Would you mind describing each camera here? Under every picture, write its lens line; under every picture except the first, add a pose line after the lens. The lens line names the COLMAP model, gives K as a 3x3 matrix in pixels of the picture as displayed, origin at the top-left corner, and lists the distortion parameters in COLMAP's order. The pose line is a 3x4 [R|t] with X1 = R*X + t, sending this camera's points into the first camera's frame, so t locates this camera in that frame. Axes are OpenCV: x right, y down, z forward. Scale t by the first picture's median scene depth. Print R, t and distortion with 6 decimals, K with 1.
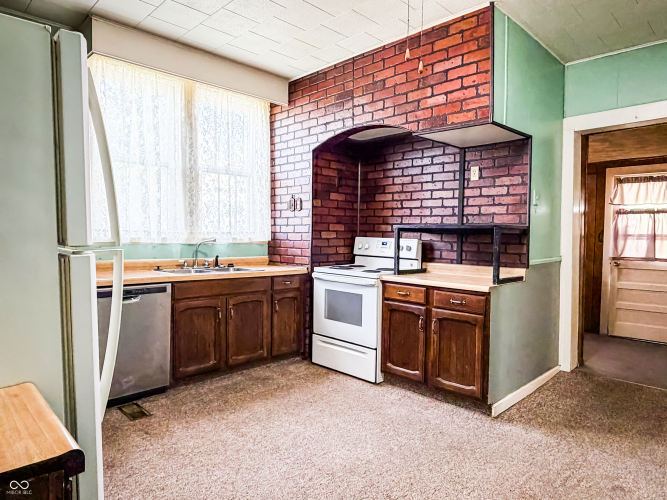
lens RADIAL K [[428.9, 0, 335.3], [0, 428.9, 250.2], [0, 0, 1]] dist [0.004863, 0.000590]
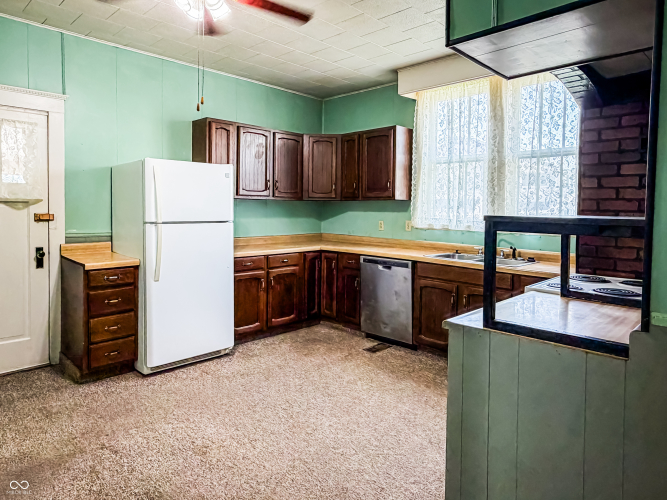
lens RADIAL K [[428.9, 0, 335.1], [0, 428.9, 249.8], [0, 0, 1]] dist [0.004863, 0.000590]
pose [[0.017489, 0.073629, -0.997132, 0.822894], [-0.062400, 0.995421, 0.072409, -0.029783], [0.997898, 0.060954, 0.022004, 0.756764]]
